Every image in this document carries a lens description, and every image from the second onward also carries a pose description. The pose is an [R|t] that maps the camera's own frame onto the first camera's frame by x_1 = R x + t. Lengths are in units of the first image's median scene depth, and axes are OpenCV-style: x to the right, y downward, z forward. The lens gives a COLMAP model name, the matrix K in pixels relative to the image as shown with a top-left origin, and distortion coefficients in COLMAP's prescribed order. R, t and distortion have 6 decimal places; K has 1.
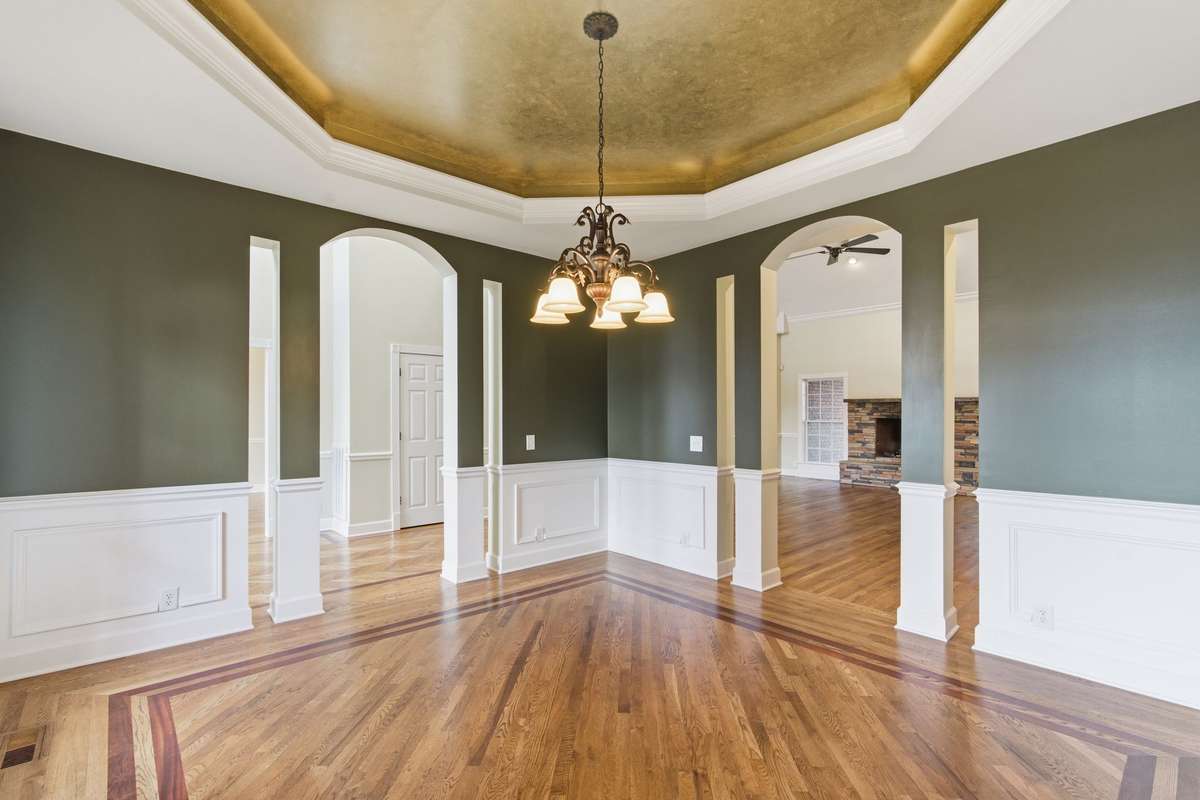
lens RADIAL K [[545.1, 0, 604.4], [0, 545.1, 412.2], [0, 0, 1]] dist [0.003539, -0.001635]
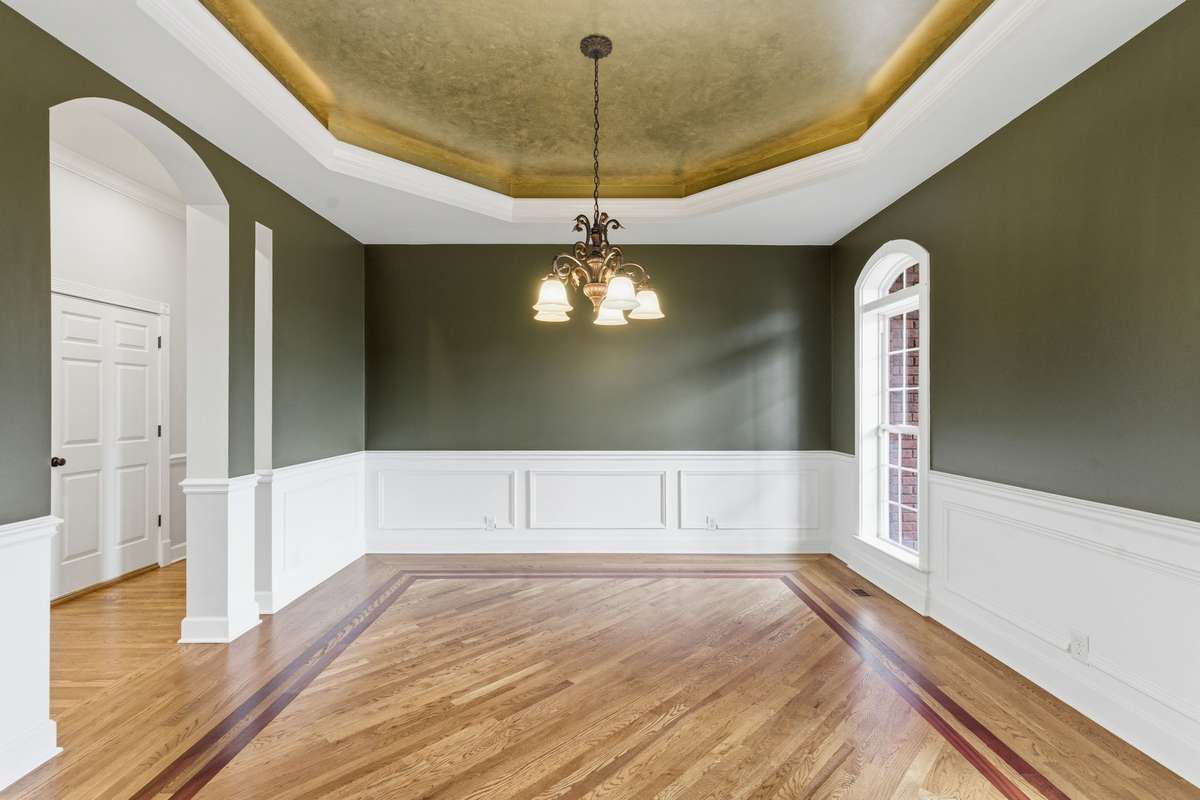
lens RADIAL K [[545.1, 0, 600.5], [0, 545.1, 404.7], [0, 0, 1]] dist [0.003539, -0.001635]
pose [[-0.742468, 0.000365, 0.669881, -0.569064], [-0.000487, 0.999999, -0.001084, 0.006820], [-0.669881, -0.001131, -0.742467, 1.381429]]
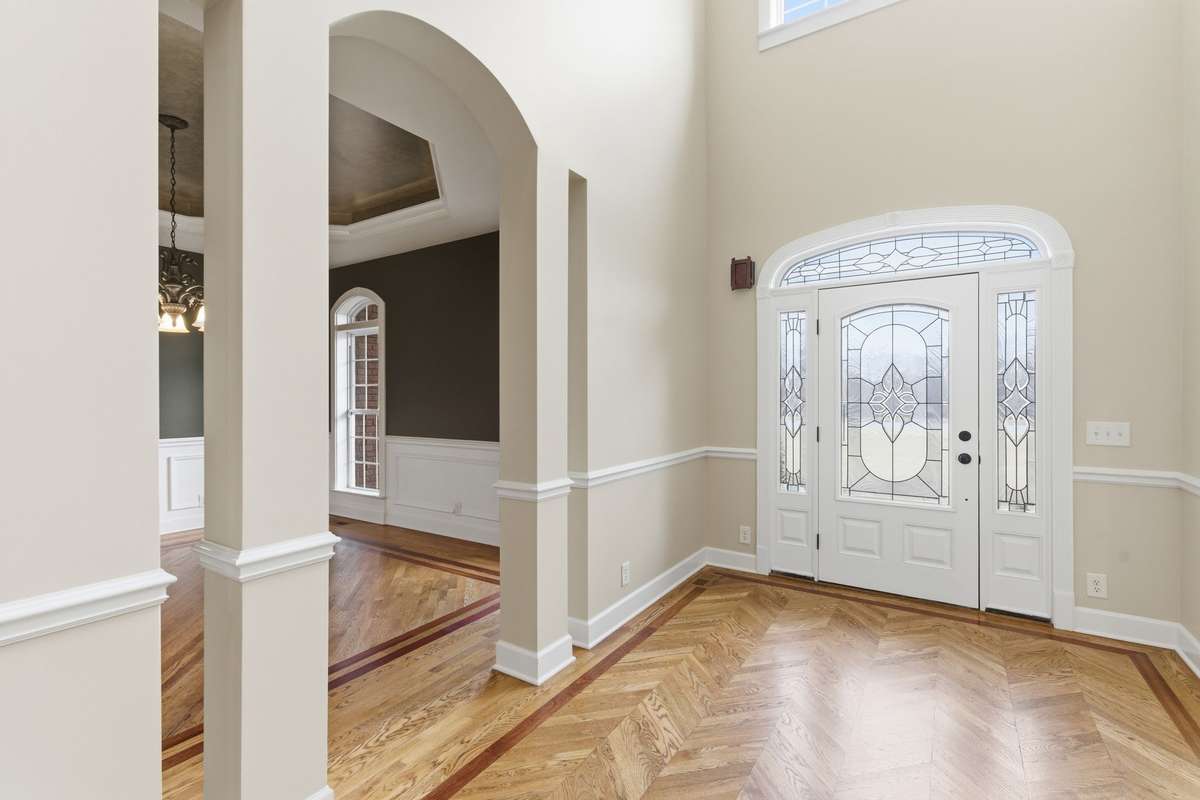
lens RADIAL K [[545.1, 0, 608.3], [0, 545.1, 392.6], [0, 0, 1]] dist [0.003539, -0.001635]
pose [[-0.963436, -0.000034, -0.267938, -0.549275], [0.001903, 0.999974, -0.006971, 0.009088], [0.267931, -0.007226, -0.963411, 2.053092]]
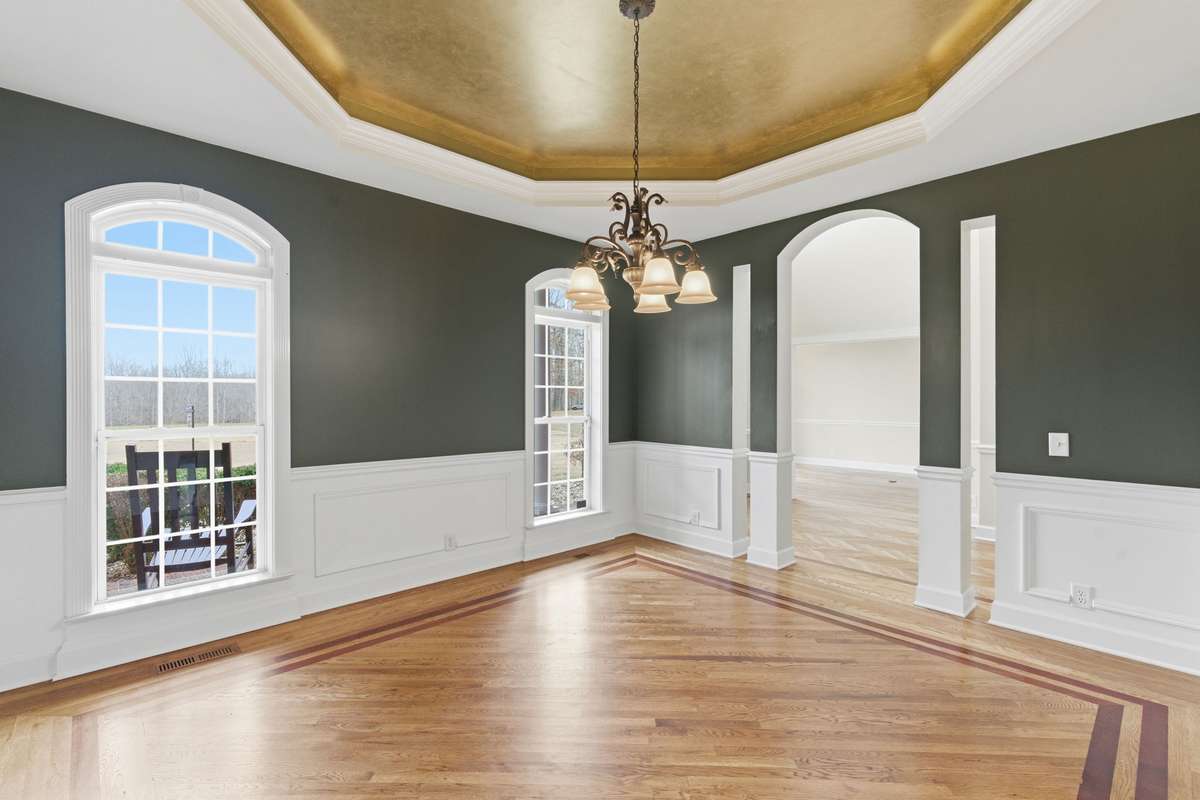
lens RADIAL K [[545.1, 0, 597.0], [0, 545.1, 399.9], [0, 0, 1]] dist [0.003539, -0.001635]
pose [[0.021784, 0.002340, -0.999760, 0.759208], [0.003528, 0.999991, 0.002418, 0.000623], [0.999756, -0.003580, 0.021776, 0.697794]]
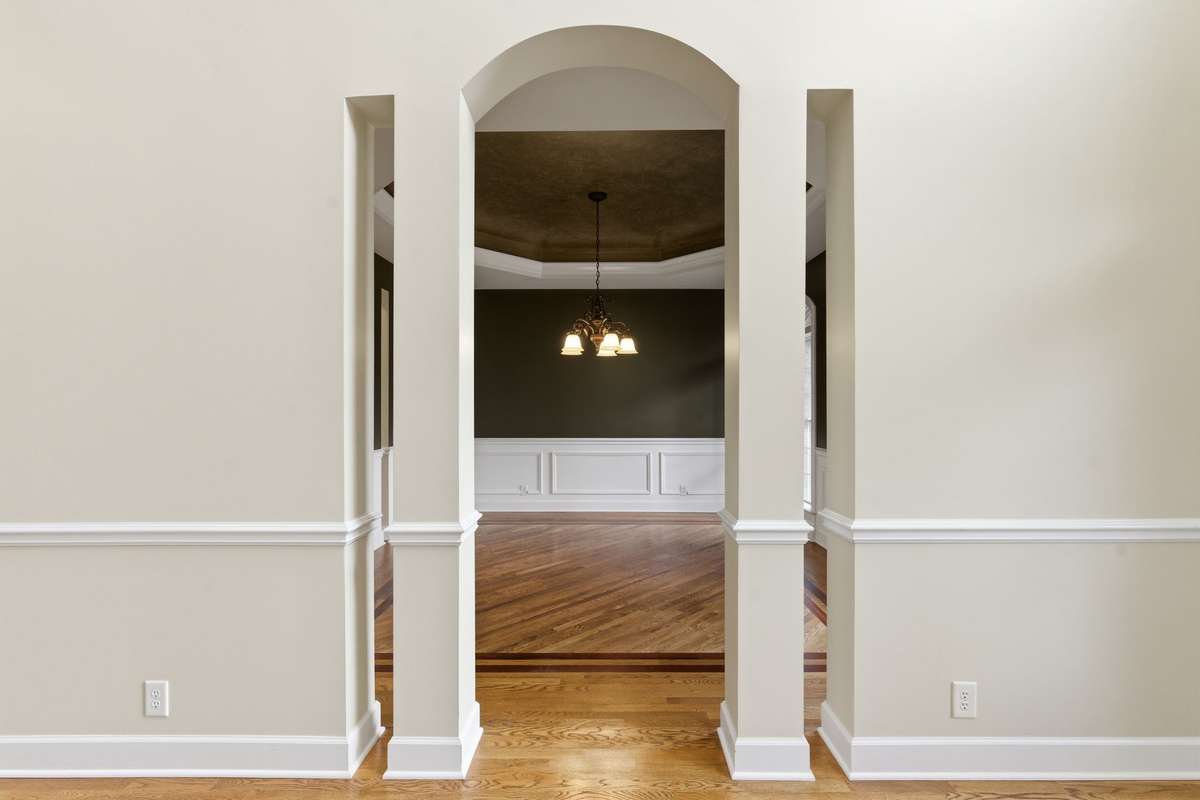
lens RADIAL K [[545.1, 0, 601.2], [0, 545.1, 402.1], [0, 0, 1]] dist [0.003539, -0.001635]
pose [[-0.733061, 0.003683, 0.680153, -0.984292], [0.000038, 0.999986, -0.005375, 0.006601], [-0.680163, -0.003914, -0.733051, 1.808079]]
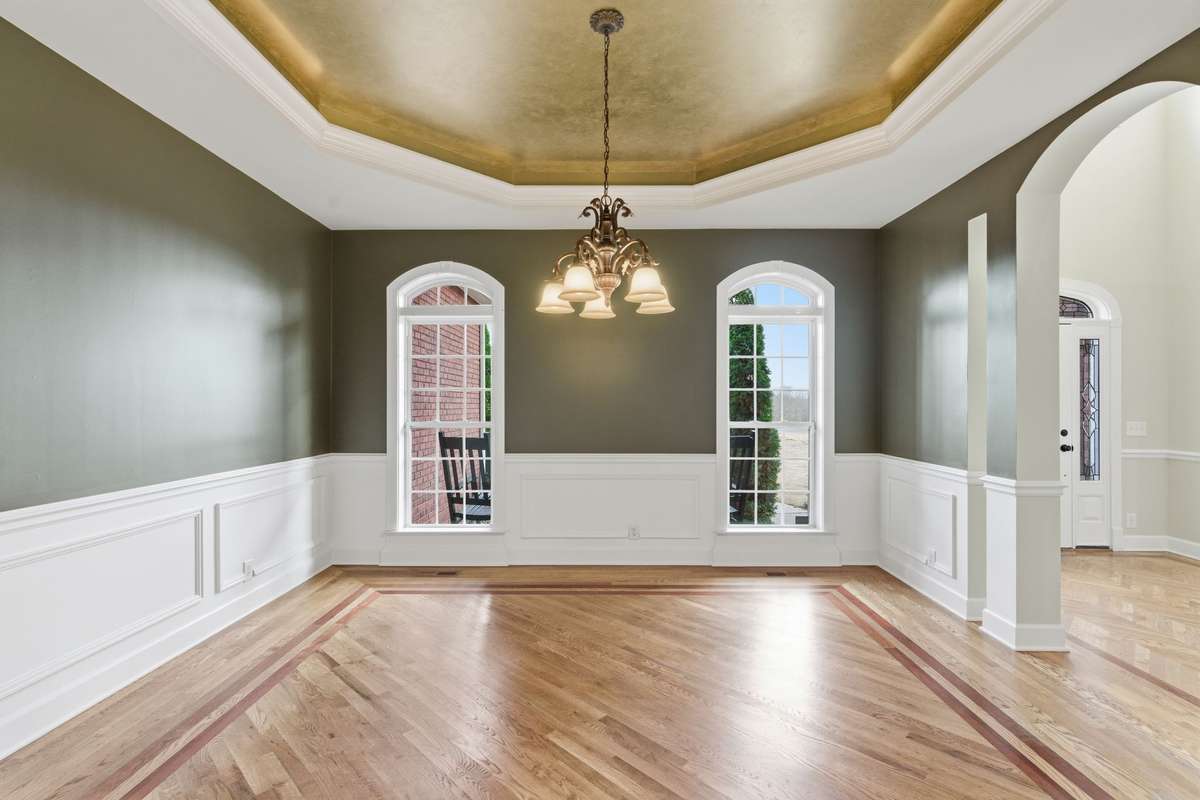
lens RADIAL K [[545.1, 0, 604.2], [0, 545.1, 405.7], [0, 0, 1]] dist [0.003539, -0.001635]
pose [[-0.669771, -0.002602, -0.742563, 0.574849], [0.000185, 0.999993, -0.003672, 0.013913], [0.742568, -0.002597, -0.669766, 1.284692]]
